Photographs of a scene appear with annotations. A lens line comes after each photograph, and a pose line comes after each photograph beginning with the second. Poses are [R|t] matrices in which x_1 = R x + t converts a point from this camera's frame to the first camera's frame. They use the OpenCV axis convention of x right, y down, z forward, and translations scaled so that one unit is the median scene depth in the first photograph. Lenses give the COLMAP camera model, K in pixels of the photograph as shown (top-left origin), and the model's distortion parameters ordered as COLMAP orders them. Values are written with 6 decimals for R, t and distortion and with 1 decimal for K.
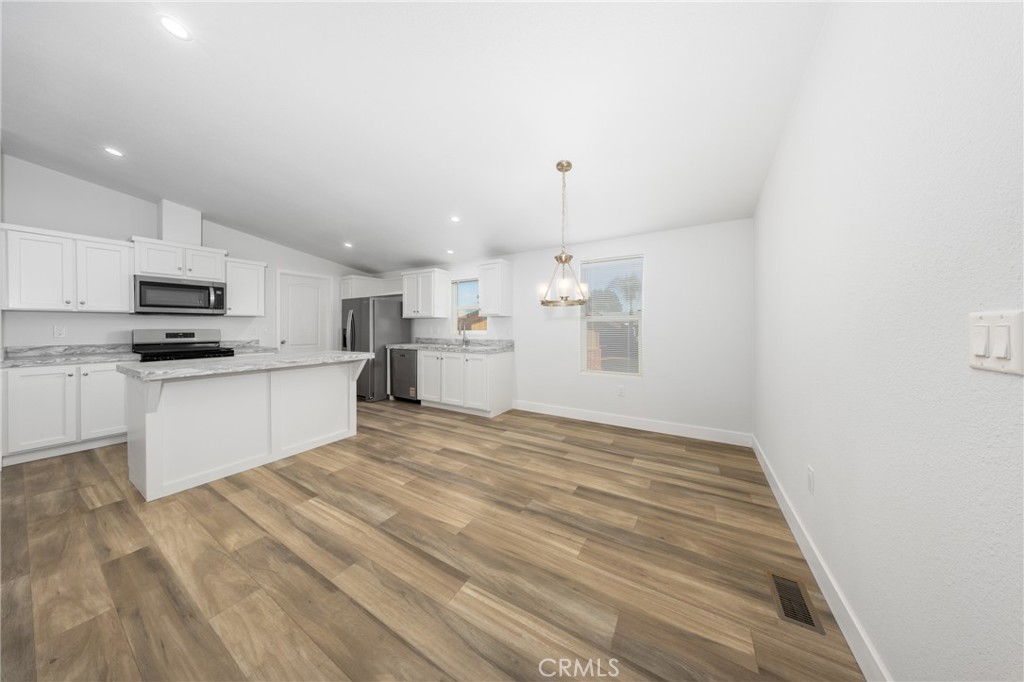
lens RADIAL K [[300.1, 0, 509.7], [0, 300.1, 328.9], [0, 0, 1]] dist [-0.004097, 0.000693]
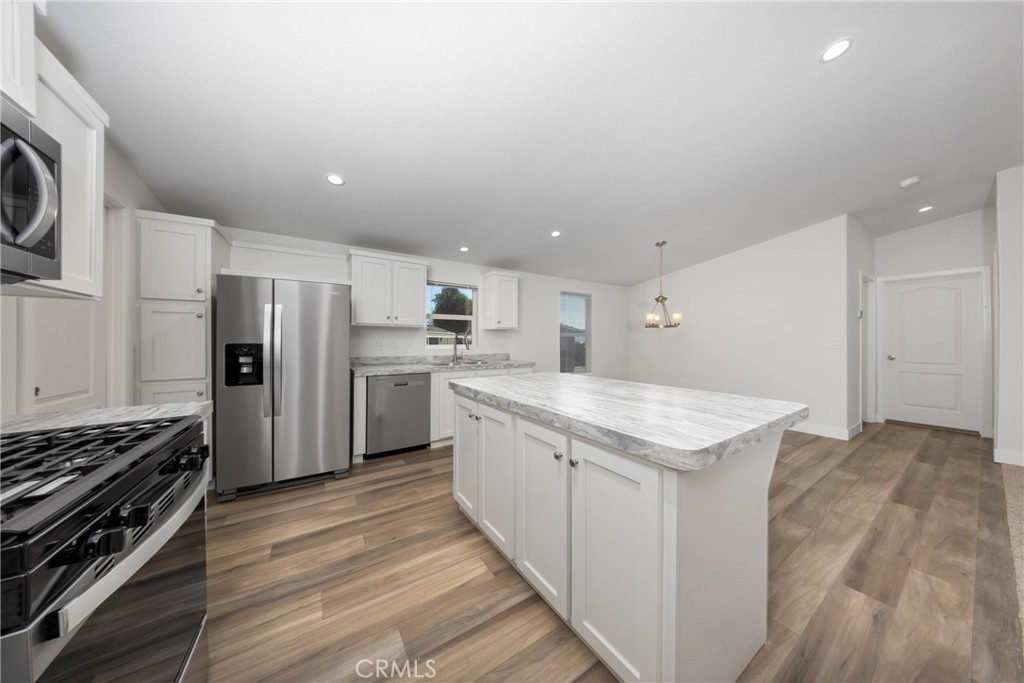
lens RADIAL K [[300.1, 0, 500.1], [0, 300.1, 338.5], [0, 0, 1]] dist [-0.004097, 0.000693]
pose [[0.462498, 0.007889, 0.886585, -0.971145], [0.005164, 0.999919, -0.011591, -0.002062], [-0.886605, 0.009939, 0.462420, 0.582302]]
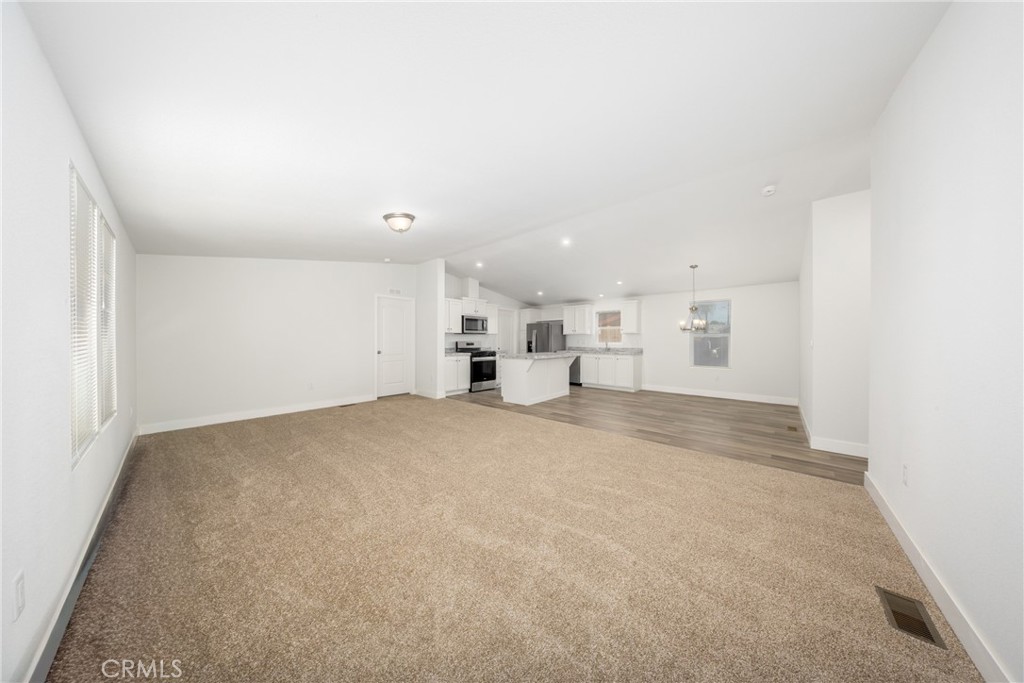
lens RADIAL K [[300.1, 0, 511.7], [0, 300.1, 344.2], [0, 0, 1]] dist [-0.004097, 0.000693]
pose [[0.983637, 0.002039, -0.180152, -0.435775], [-0.001164, 0.999987, 0.004963, 0.009726], [0.180159, -0.004673, 0.983626, -0.836456]]
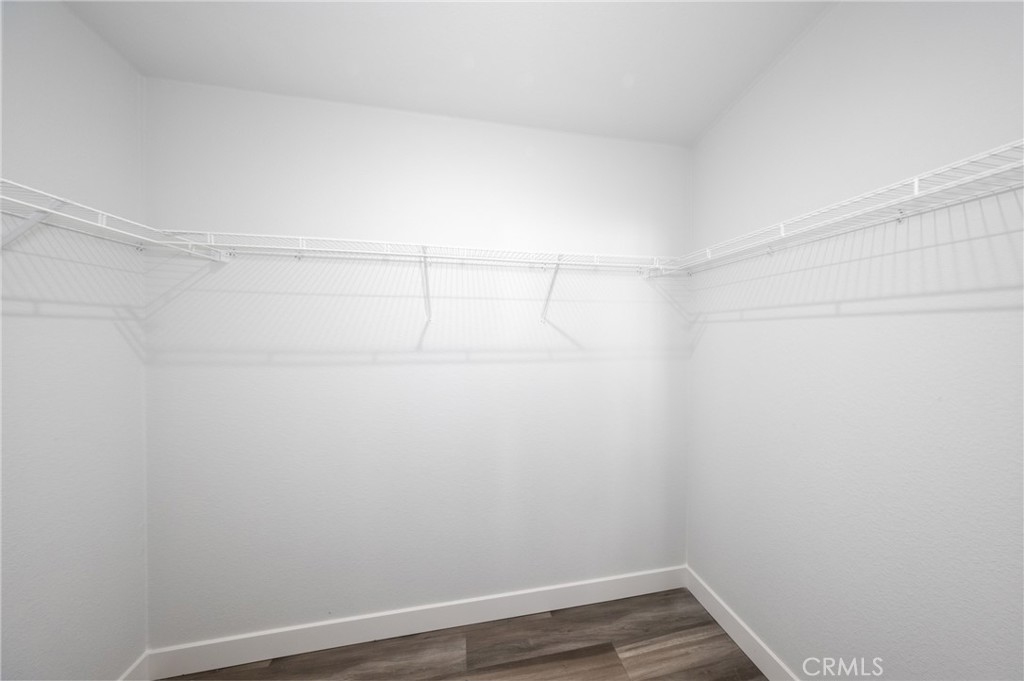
lens RADIAL K [[300.1, 0, 520.7], [0, 300.1, 323.8], [0, 0, 1]] dist [-0.004097, 0.000693]
pose [[0.746991, 0.031229, 0.664100, -0.925482], [0.001333, 0.998824, -0.048468, -0.192183], [-0.664833, 0.037091, 0.746071, 0.334622]]
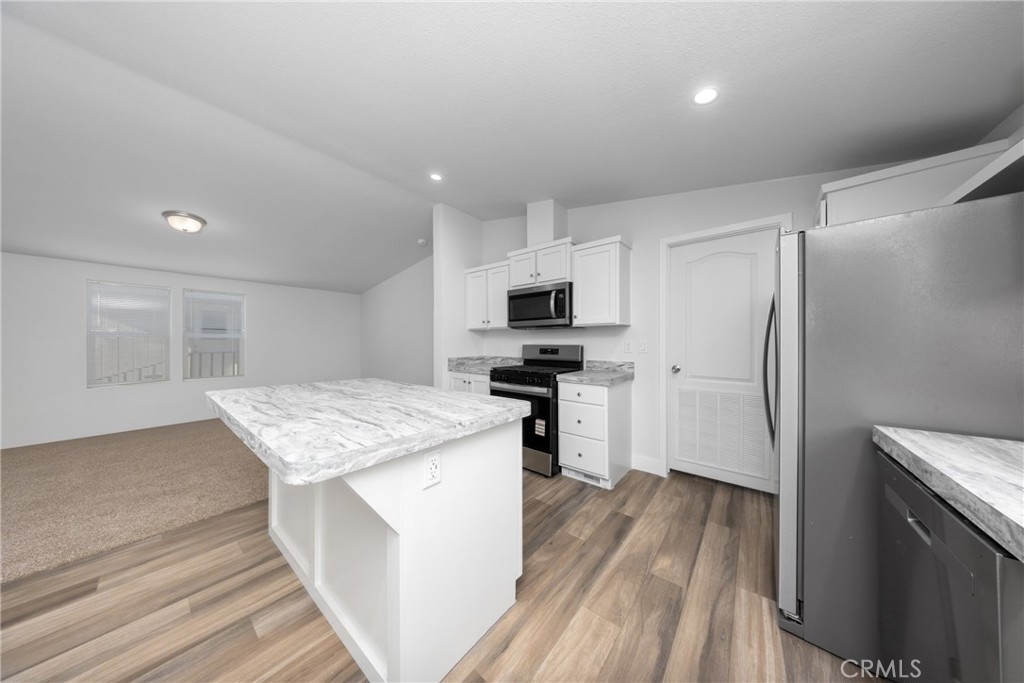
lens RADIAL K [[300.1, 0, 507.9], [0, 300.1, 340.3], [0, 0, 1]] dist [-0.004097, 0.000693]
pose [[-0.146329, -0.003239, -0.989231, -0.204812], [-0.004360, 0.999987, -0.002629, -0.008295], [0.989226, 0.003929, -0.146342, 0.933759]]
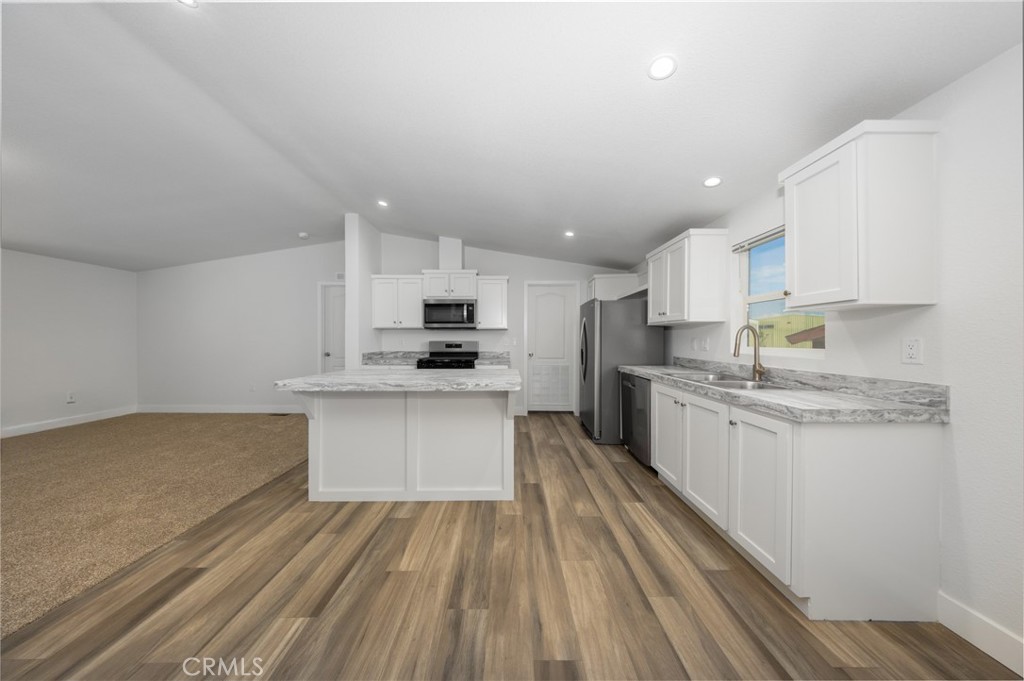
lens RADIAL K [[300.1, 0, 508.6], [0, 300.1, 338.2], [0, 0, 1]] dist [-0.004097, 0.000693]
pose [[0.516698, -0.001644, -0.856166, 0.045132], [-0.006762, 0.999959, -0.006001, -0.004733], [0.856141, 0.008890, 0.516666, 0.524960]]
